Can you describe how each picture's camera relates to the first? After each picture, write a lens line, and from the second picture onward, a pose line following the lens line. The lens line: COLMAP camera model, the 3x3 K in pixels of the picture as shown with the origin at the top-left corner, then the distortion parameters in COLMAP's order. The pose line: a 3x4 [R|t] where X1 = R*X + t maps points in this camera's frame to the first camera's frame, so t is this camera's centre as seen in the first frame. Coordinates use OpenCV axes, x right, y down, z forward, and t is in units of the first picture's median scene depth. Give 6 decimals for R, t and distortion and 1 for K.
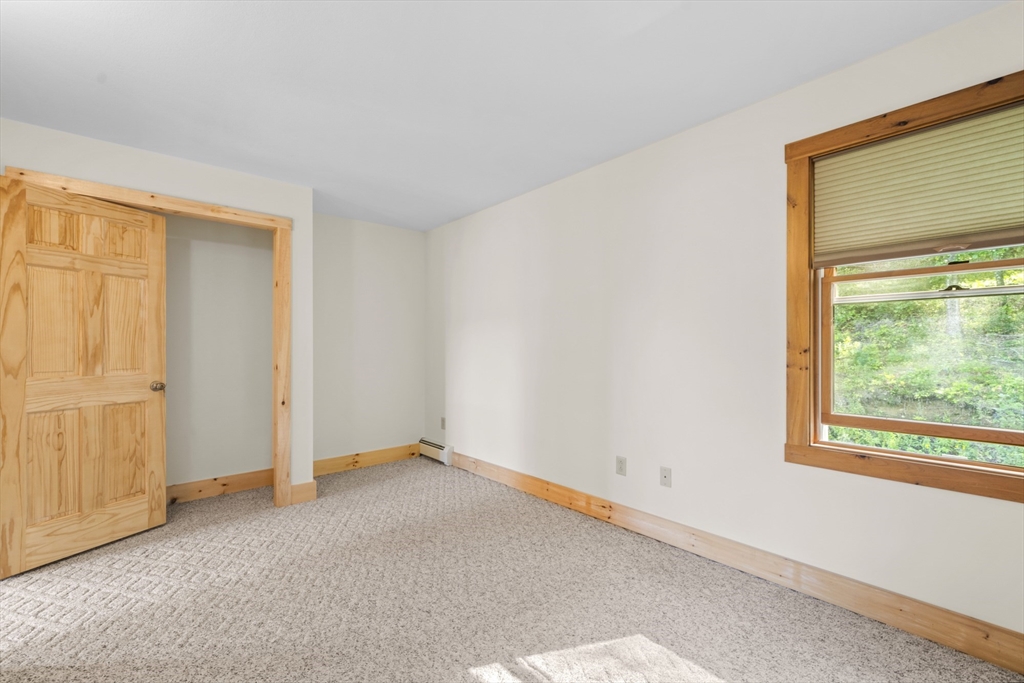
lens RADIAL K [[462.6, 0, 508.9], [0, 462.6, 348.4], [0, 0, 1]] dist [0.000793, 0.000225]
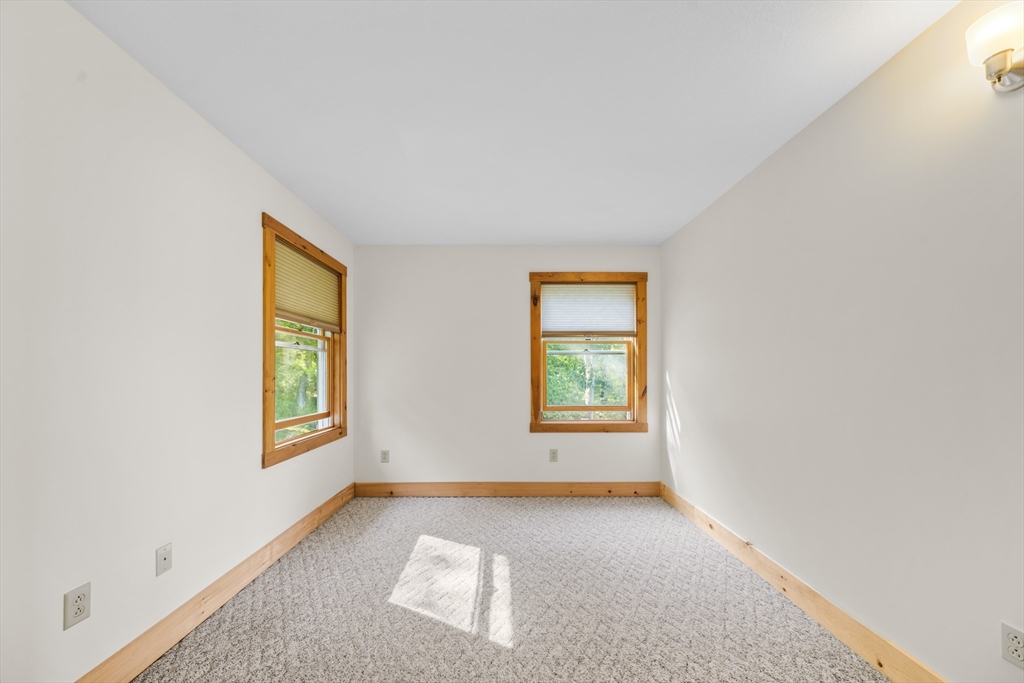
lens RADIAL K [[366.8, 0, 508.7], [0, 366.8, 376.2], [0, 0, 1]] dist [-0.001767, -0.000162]
pose [[-0.779624, -0.002037, 0.626245, -0.531003], [0.004014, 0.999958, 0.008250, -0.008093], [-0.626236, 0.008946, -0.779583, 1.376179]]
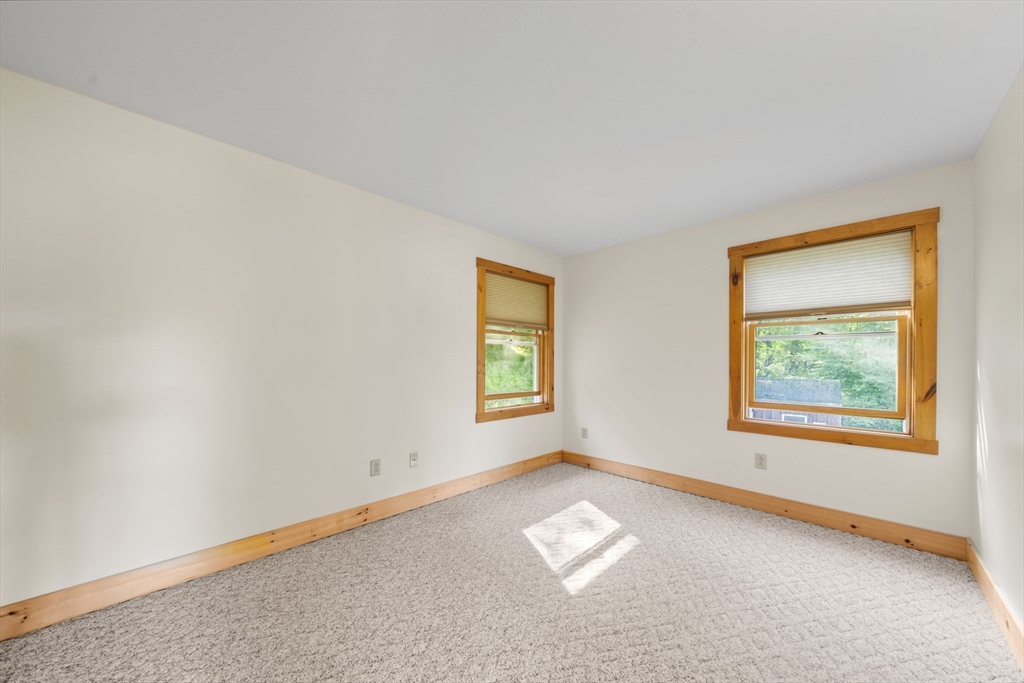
lens RADIAL K [[358.8, 0, 511.8], [0, 358.8, 370.5], [0, 0, 1]] dist [-0.001713, -0.000108]
pose [[-0.102523, -0.021430, 0.994500, -0.899519], [-0.001044, 0.999770, 0.021436, -0.006349], [-0.994730, 0.001159, -0.102522, 1.026956]]
